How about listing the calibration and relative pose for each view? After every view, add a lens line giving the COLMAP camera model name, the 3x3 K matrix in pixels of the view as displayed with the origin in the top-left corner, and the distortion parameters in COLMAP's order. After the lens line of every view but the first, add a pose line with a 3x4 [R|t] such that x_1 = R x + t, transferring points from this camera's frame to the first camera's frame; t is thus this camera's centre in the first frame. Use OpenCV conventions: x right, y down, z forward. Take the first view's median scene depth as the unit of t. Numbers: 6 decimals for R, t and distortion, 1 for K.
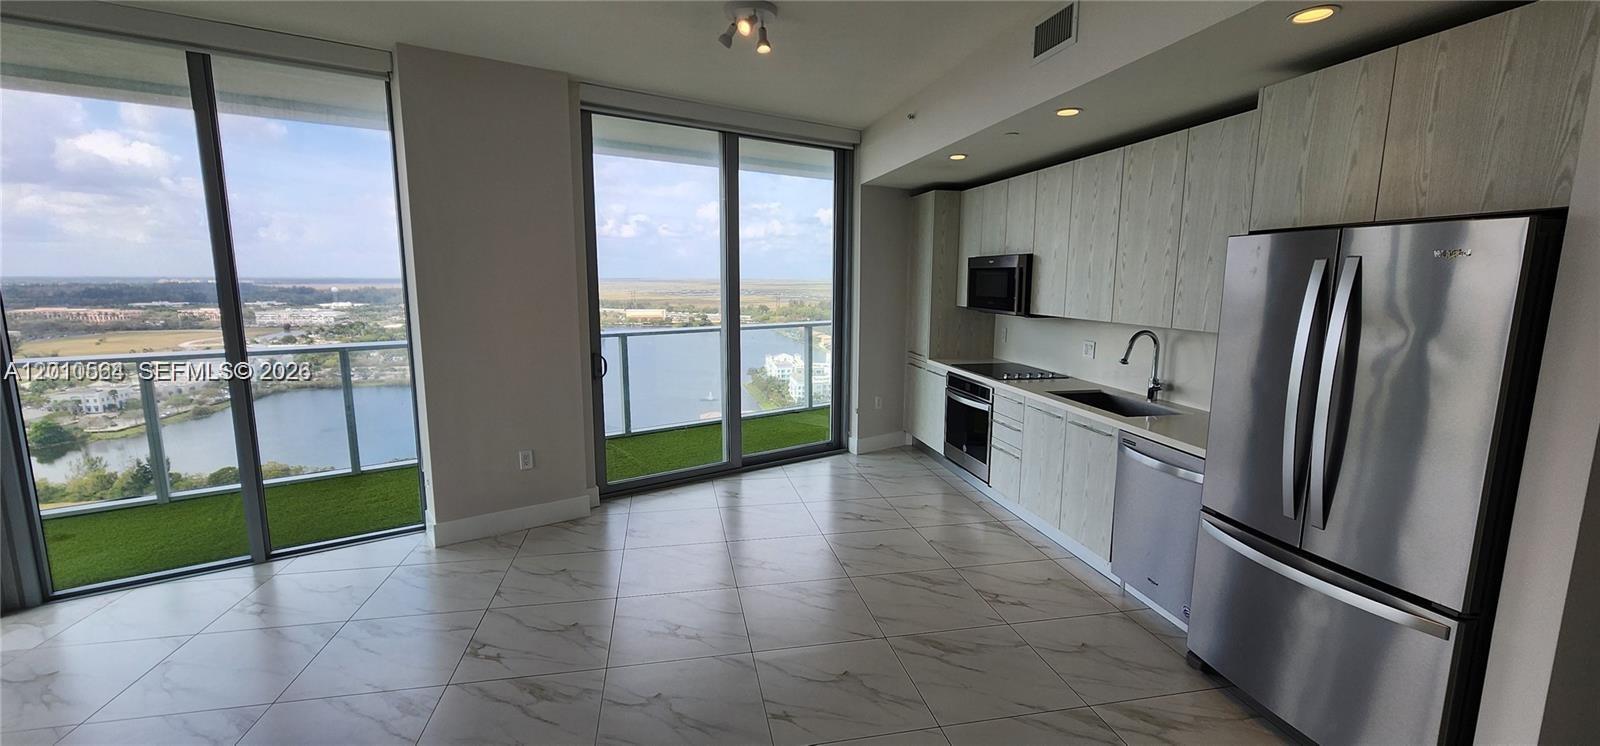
lens RADIAL K [[655.7, 0, 802.4], [0, 655.7, 376.5], [0, 0, 1]] dist [-0.003838, 0.001654]
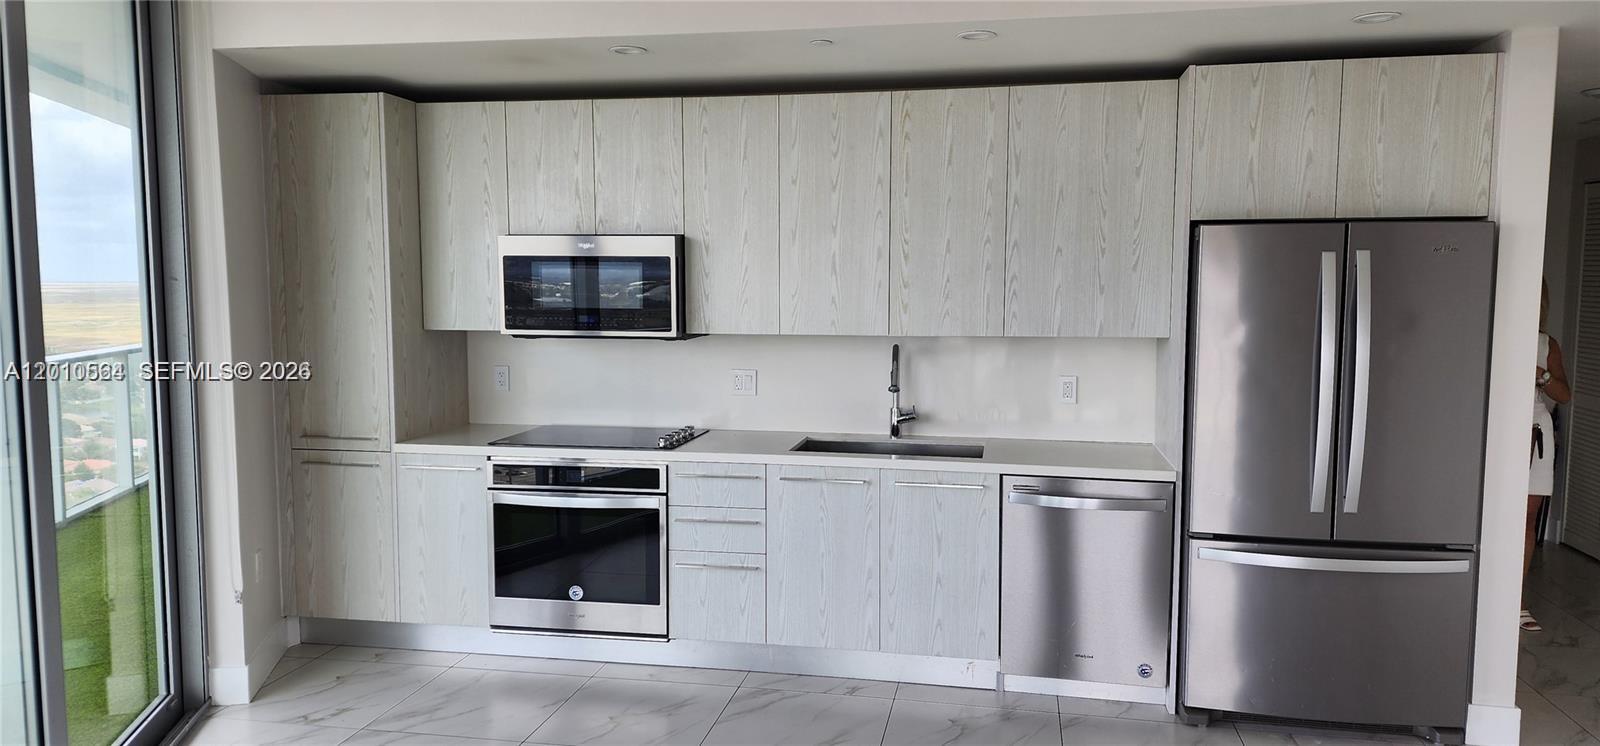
lens RADIAL K [[1056.7, 0, 808.0], [0, 1056.7, 374.0], [0, 0, 1]] dist [0.079815, -0.042652]
pose [[0.381917, -0.087215, 0.920072, -0.428073], [0.140724, 0.989417, 0.035374, -0.065105], [-0.913420, 0.115966, 0.390148, 0.439106]]
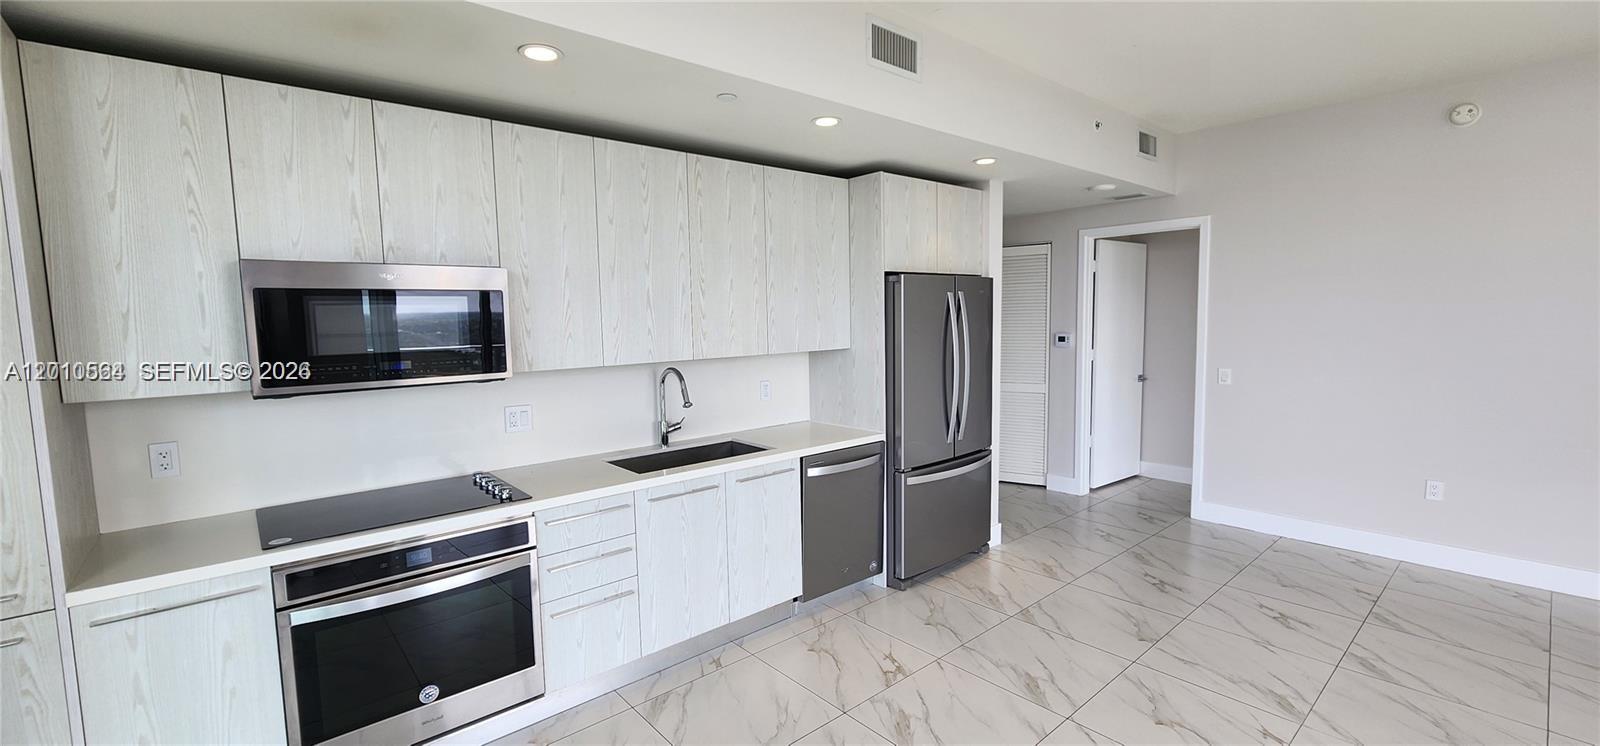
lens RADIAL K [[655.7, 0, 795.5], [0, 655.7, 375.2], [0, 0, 1]] dist [-0.003838, 0.001654]
pose [[-0.486029, -0.077170, 0.870529, -0.223685], [0.149304, 0.974118, 0.169711, -0.128461], [-0.861095, 0.212458, -0.461928, 0.881388]]
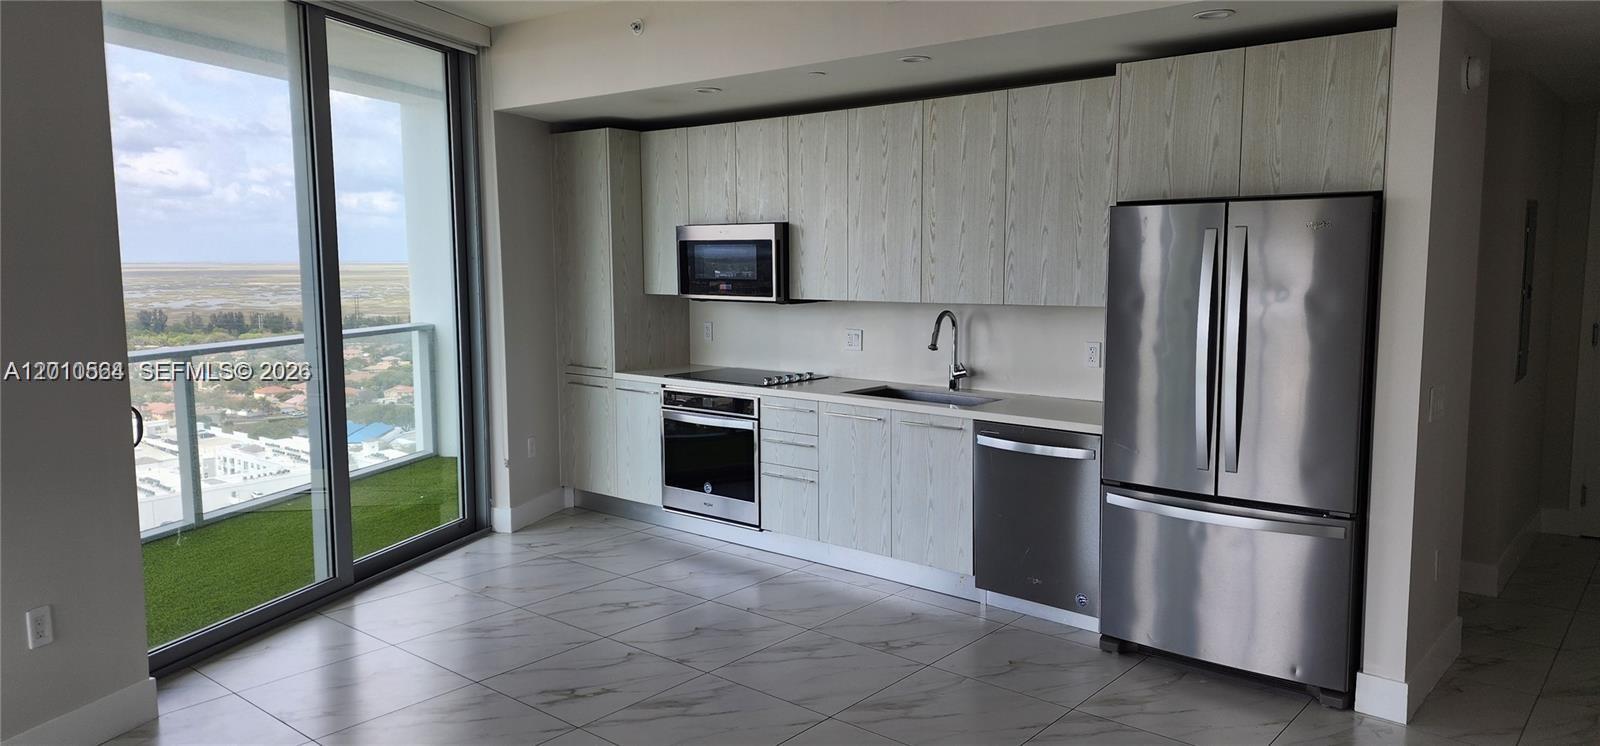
lens RADIAL K [[1056.7, 0, 812.9], [0, 1056.7, 366.1], [0, 0, 1]] dist [0.079815, -0.042652]
pose [[0.785154, -0.072588, 0.615032, -0.343764], [0.102152, 0.994684, -0.013013, 0.002538], [-0.610818, 0.073044, 0.788395, -0.000253]]
